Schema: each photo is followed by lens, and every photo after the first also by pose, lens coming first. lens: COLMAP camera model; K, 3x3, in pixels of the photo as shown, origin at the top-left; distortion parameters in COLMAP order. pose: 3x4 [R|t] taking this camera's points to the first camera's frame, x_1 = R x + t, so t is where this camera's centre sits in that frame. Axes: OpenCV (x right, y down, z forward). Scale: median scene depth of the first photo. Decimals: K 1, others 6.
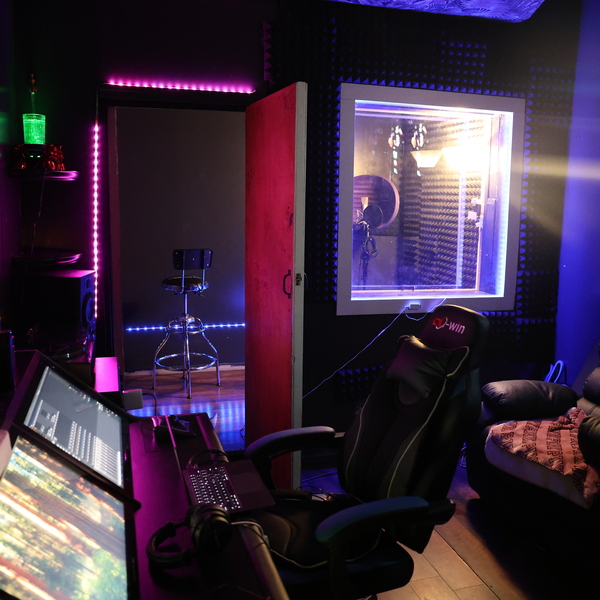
lens RADIAL K [[606.4, 0, 300.0], [0, 606.4, 300.0], [0, 0, 1]] dist [-0.097604, 0.028775]
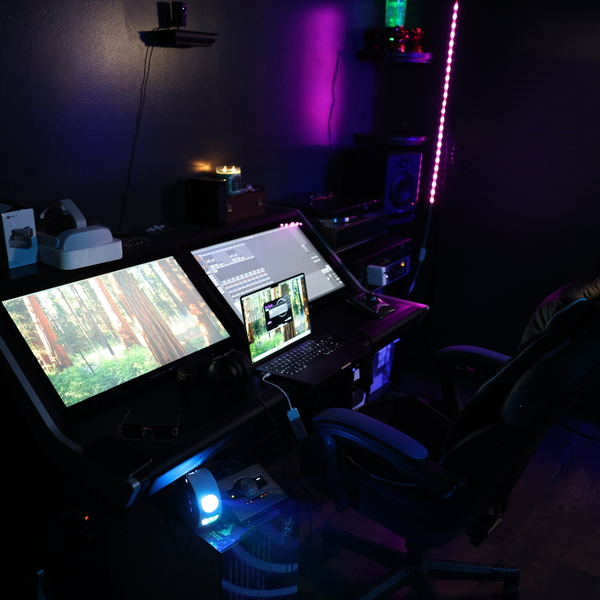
lens RADIAL K [[606.4, 0, 300.0], [0, 606.4, 300.0], [0, 0, 1]] dist [-0.097604, 0.028775]
pose [[0.585392, 0.250823, -0.770976, 0.723528], [-0.133425, 0.967780, 0.213542, 0.002097], [0.799696, -0.022138, 0.599996, 0.426980]]
